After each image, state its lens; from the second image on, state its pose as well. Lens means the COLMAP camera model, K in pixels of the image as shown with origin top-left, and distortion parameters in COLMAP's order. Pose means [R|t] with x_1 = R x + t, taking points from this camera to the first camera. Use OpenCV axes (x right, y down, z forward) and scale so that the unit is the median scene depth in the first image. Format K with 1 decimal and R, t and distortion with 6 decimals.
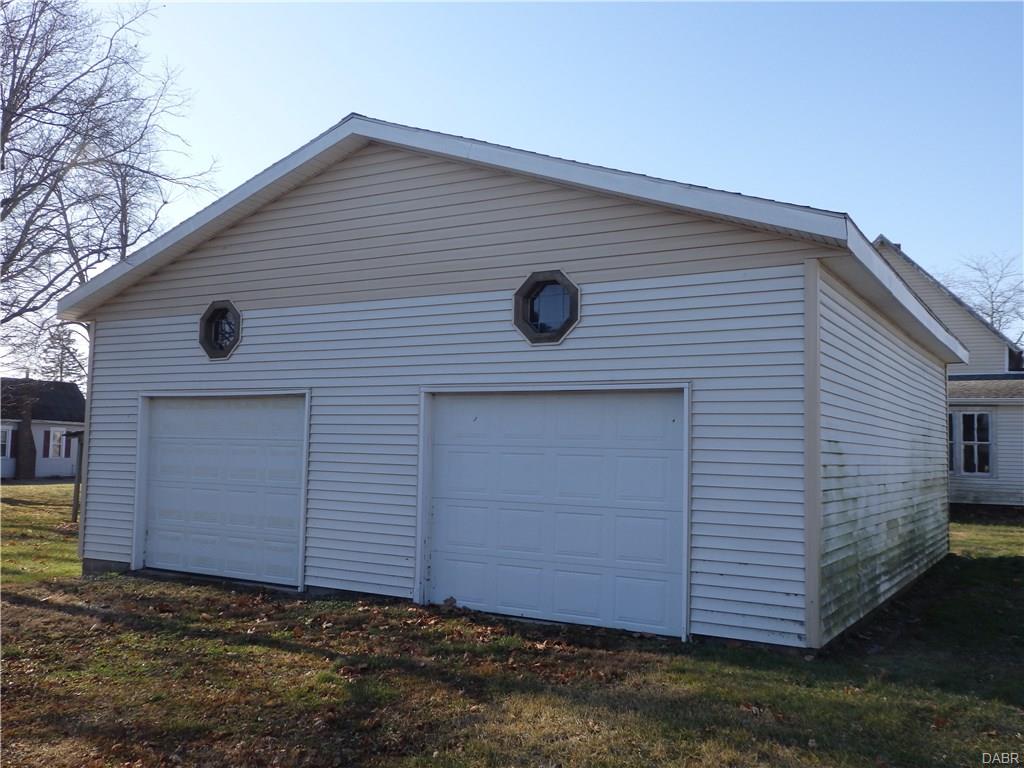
lens RADIAL K [[912.4, 0, 512.7], [0, 912.4, 385.3], [0, 0, 1]] dist [-0.004616, -0.002568]
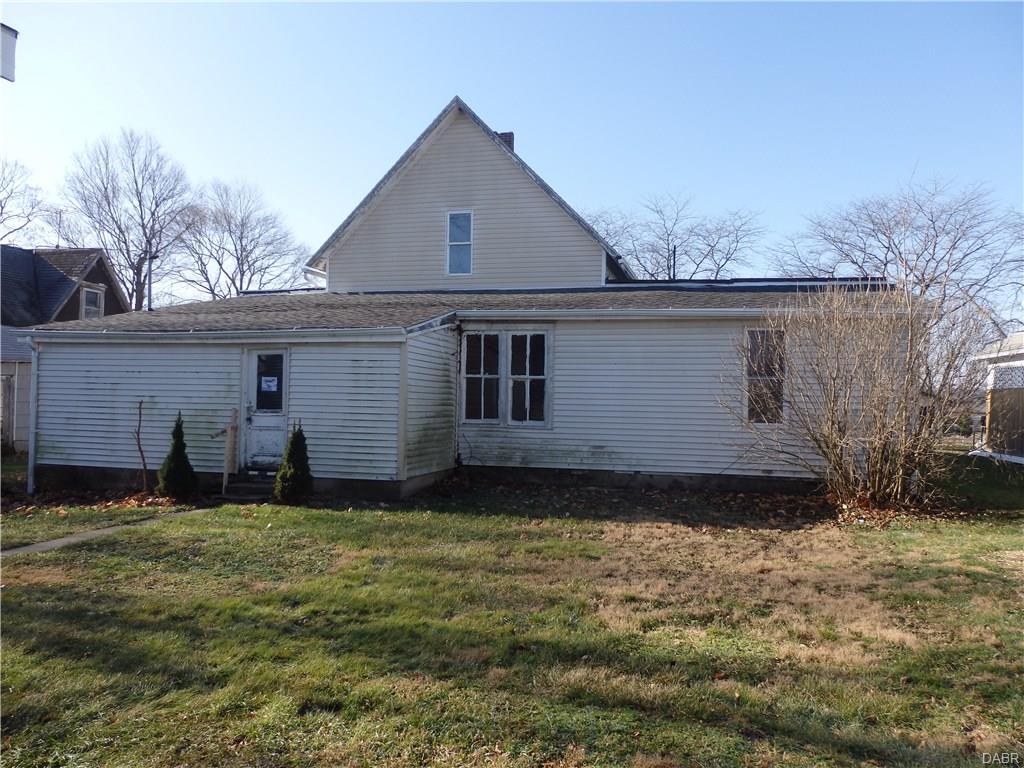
lens RADIAL K [[771.2, 0, 512.6], [0, 771.2, 383.2], [0, 0, 1]] dist [0.010002, -0.001308]
pose [[0.974578, -0.000394, 0.224048, 0.368662], [-0.011977, 0.998477, 0.053854, 0.036643], [-0.223727, -0.055169, 0.973089, 0.444253]]
